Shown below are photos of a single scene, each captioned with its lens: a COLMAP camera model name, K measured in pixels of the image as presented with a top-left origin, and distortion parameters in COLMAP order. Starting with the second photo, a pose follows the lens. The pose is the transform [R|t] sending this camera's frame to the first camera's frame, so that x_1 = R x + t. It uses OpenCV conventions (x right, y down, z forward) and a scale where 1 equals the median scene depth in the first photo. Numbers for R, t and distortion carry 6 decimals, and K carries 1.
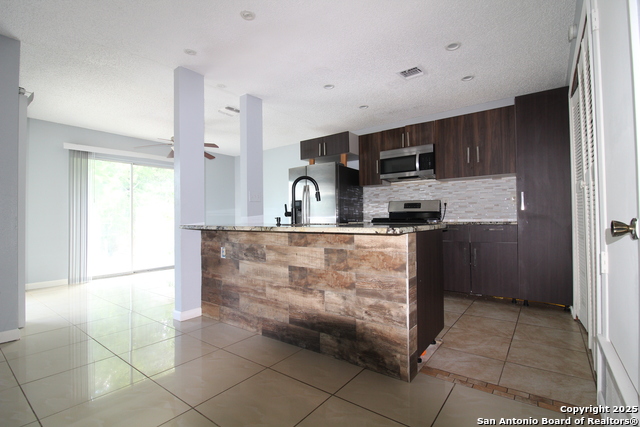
lens RADIAL K [[297.0, 0, 325.4], [0, 297.0, 213.0], [0, 0, 1]] dist [-0.004671, -0.001124]
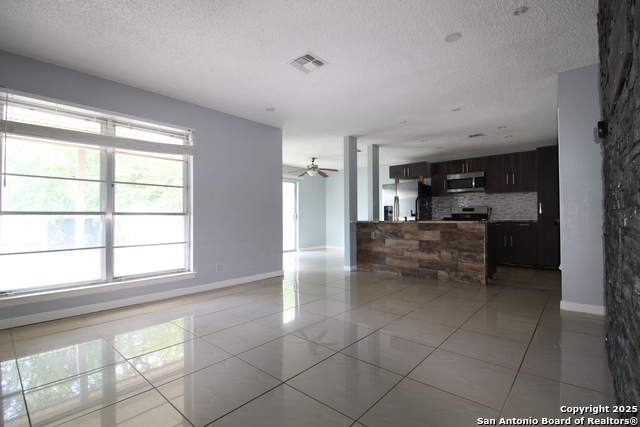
lens RADIAL K [[297.0, 0, 325.4], [0, 297.0, 213.0], [0, 0, 1]] dist [-0.004671, -0.001124]
pose [[0.996962, 0.005747, -0.077674, -0.515029], [-0.005693, 0.999983, 0.000923, -0.007735], [0.077678, -0.000478, 0.996978, -0.931779]]
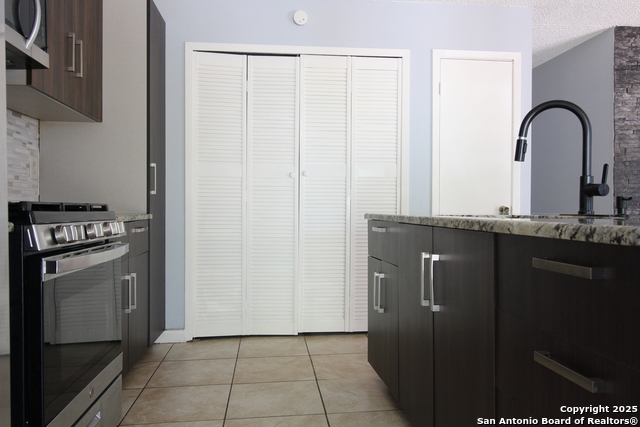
lens RADIAL K [[504.5, 0, 325.6], [0, 504.5, 212.6], [0, 0, 1]] dist [0.014819, -0.005492]
pose [[-0.686620, 0.004754, 0.727001, -0.343997], [-0.004473, 0.999932, -0.010763, 0.041051], [-0.727003, -0.010642, -0.686552, 1.633612]]
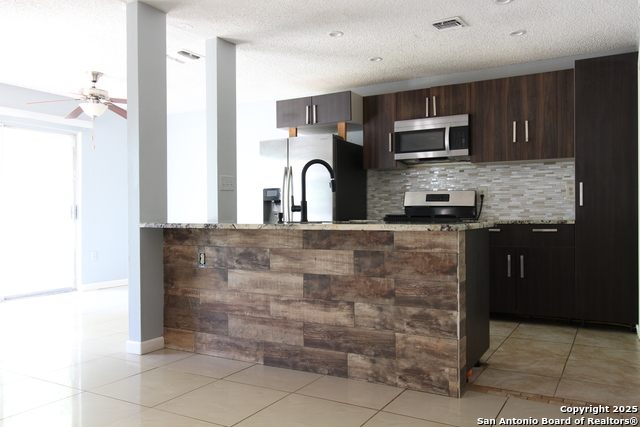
lens RADIAL K [[504.5, 0, 325.6], [0, 504.5, 212.6], [0, 0, 1]] dist [0.014819, -0.005492]
pose [[0.993042, 0.006513, 0.117581, -0.189973], [-0.007975, 0.999897, 0.011971, -0.002233], [-0.117491, -0.012826, 0.992991, -0.290945]]
